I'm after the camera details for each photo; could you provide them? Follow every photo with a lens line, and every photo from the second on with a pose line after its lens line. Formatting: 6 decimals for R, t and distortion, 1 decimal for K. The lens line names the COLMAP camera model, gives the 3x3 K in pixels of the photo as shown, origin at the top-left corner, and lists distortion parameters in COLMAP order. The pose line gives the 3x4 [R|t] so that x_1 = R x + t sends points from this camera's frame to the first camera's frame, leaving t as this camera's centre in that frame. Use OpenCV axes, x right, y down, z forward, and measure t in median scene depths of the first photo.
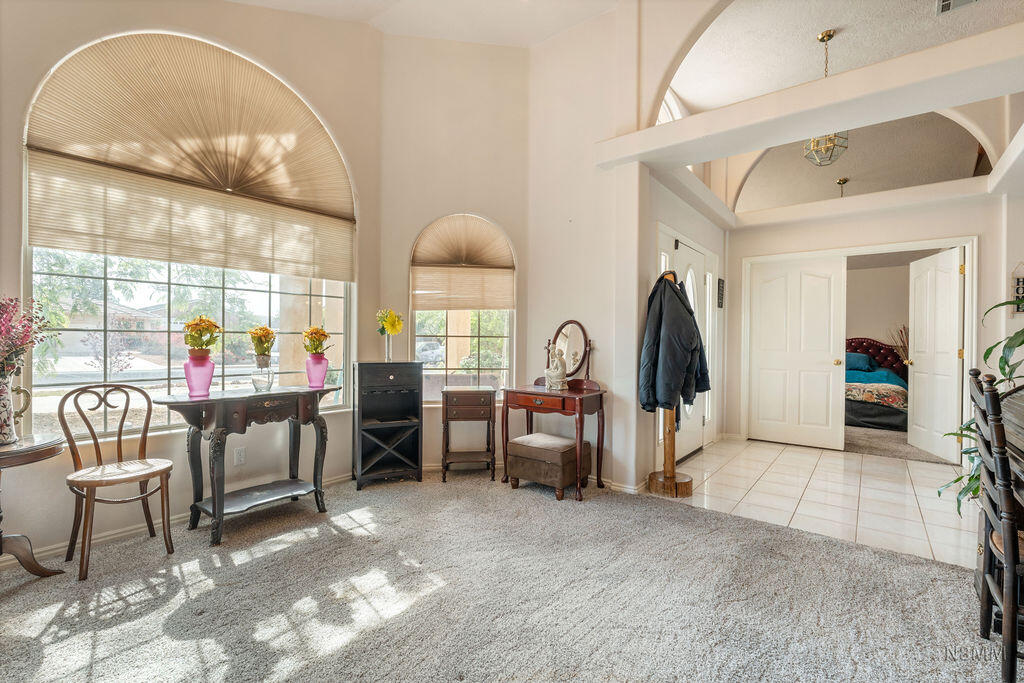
lens RADIAL K [[448.1, 0, 512.0], [0, 448.1, 341.5], [0, 0, 1]] dist [-0.001247, -0.000022]
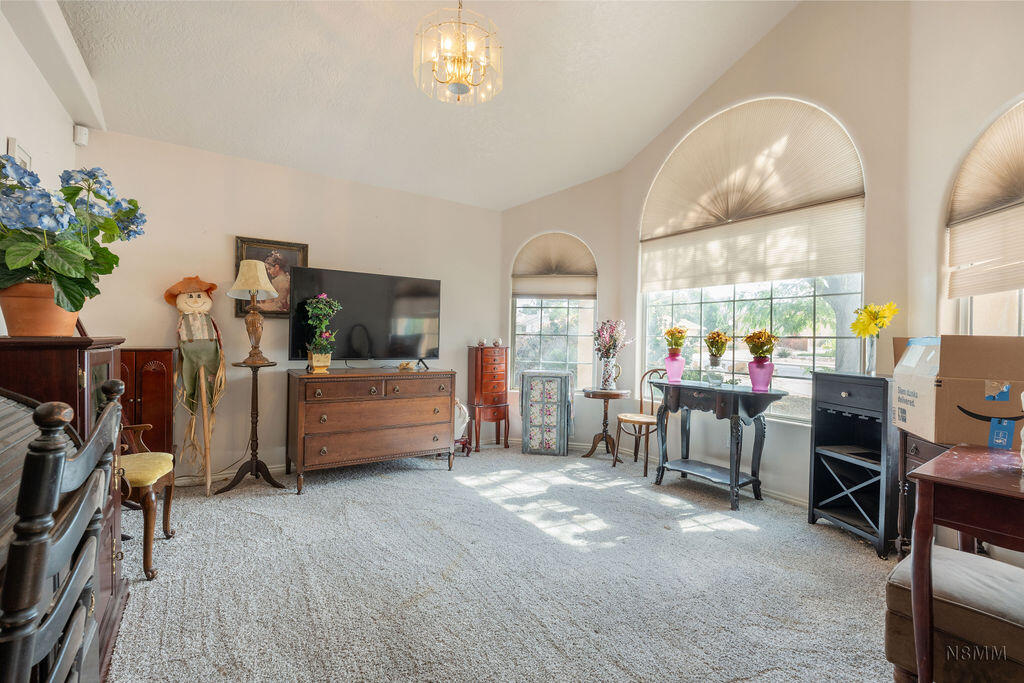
lens RADIAL K [[448.1, 0, 512.0], [0, 448.1, 341.5], [0, 0, 1]] dist [-0.001247, -0.000022]
pose [[-0.283056, -0.003221, -0.959098, 0.788266], [-0.020754, 0.999781, 0.002767, 0.001129], [0.958879, 0.020689, -0.283061, 0.884447]]
